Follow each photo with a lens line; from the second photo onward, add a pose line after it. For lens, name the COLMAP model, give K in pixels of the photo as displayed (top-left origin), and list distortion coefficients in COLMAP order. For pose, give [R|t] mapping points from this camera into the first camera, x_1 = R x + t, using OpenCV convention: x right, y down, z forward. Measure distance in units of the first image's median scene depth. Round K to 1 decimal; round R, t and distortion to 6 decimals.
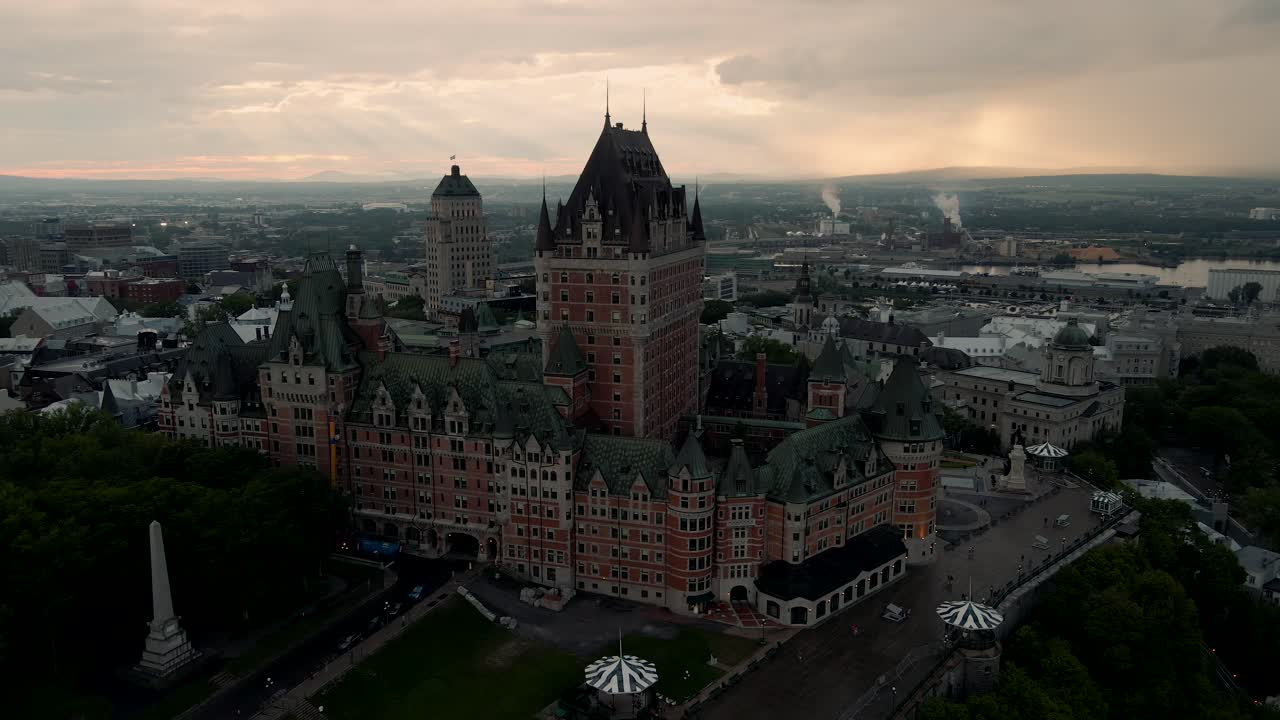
lens RADIAL K [[930.7, 0, 640.8], [0, 930.7, 373.4], [0, 0, 1]] dist [0.006284, 0.007417]
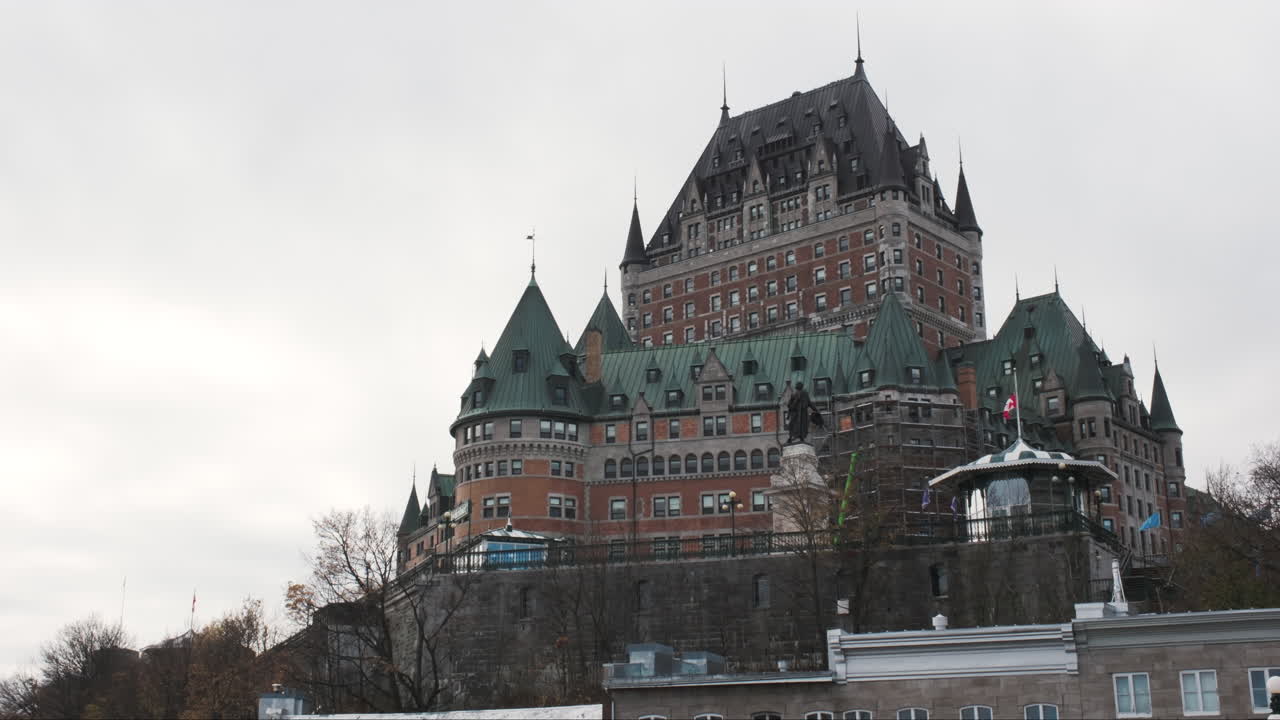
lens RADIAL K [[1631.9, 0, 640.0], [0, 1631.9, 360.0], [0, 0, 1]] dist [0.012443, 0.009403]
pose [[-0.359615, -0.255296, -0.897497, 1.177815], [-0.175946, 0.963142, -0.203470, 0.213469], [0.916362, 0.084740, -0.391279, 1.534256]]
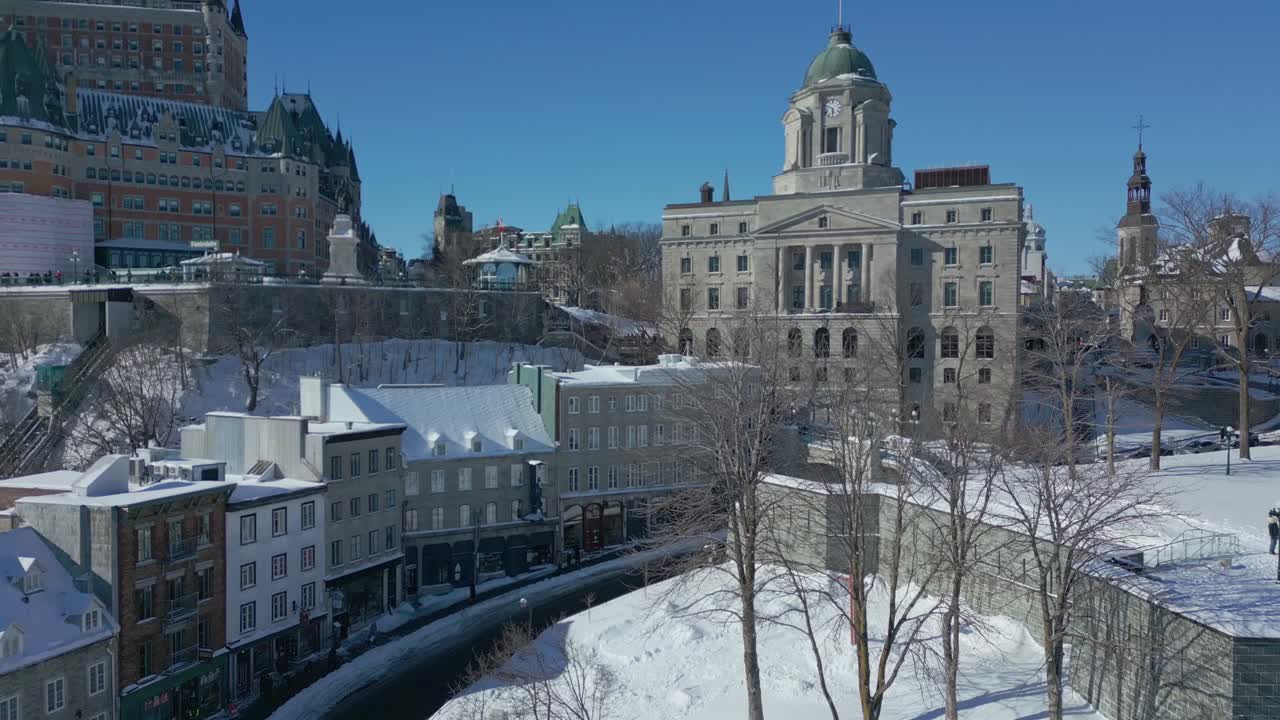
lens RADIAL K [[930.8, 0, 640.0], [0, 930.8, 360.0], [0, 0, 1]] dist [0.101759, -0.101890]
pose [[0.476122, 0.023712, -0.879060, 1.324489], [-0.175070, 0.982182, -0.068329, 0.223848], [0.861776, 0.186430, 0.471790, 1.207127]]
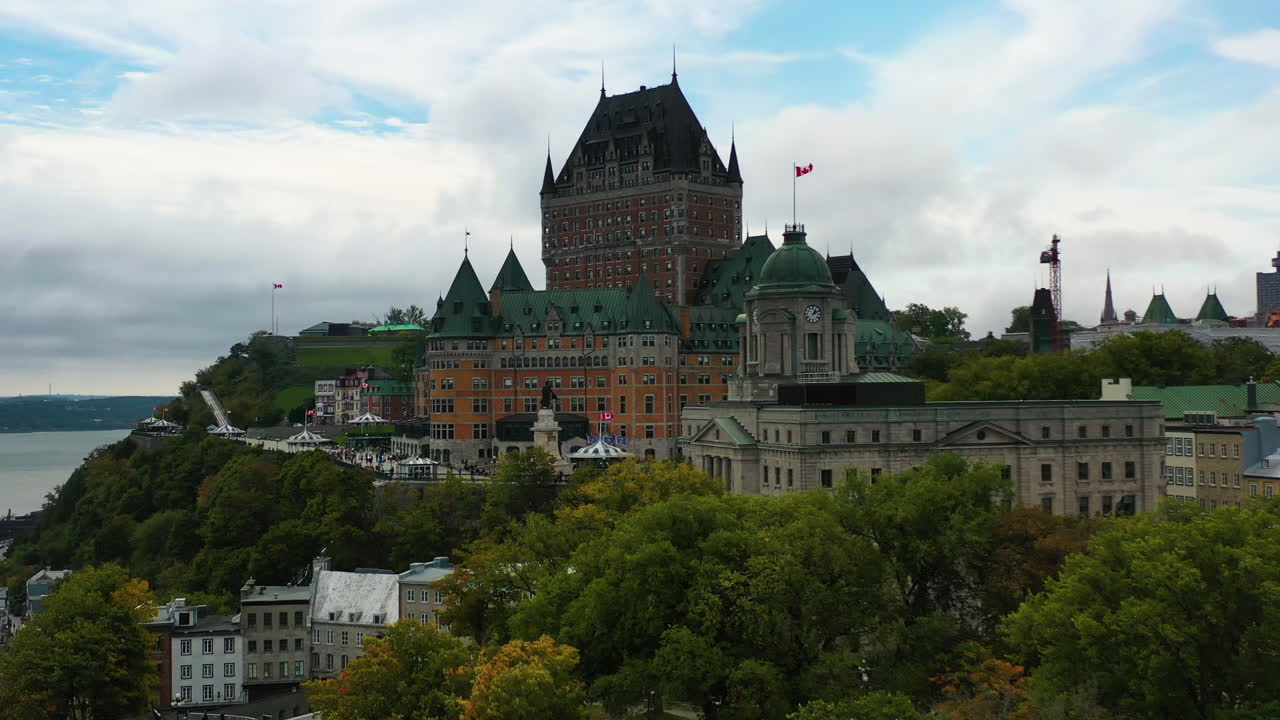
lens RADIAL K [[1446.0, 0, 640.0], [0, 1446.0, 360.0], [0, 0, 1]] dist [0.018332, -0.011204]
pose [[-0.410293, -0.013980, -0.911846, 1.784112], [-0.166270, 0.984270, 0.059724, -0.044997], [0.896668, 0.176117, -0.406164, 1.976192]]
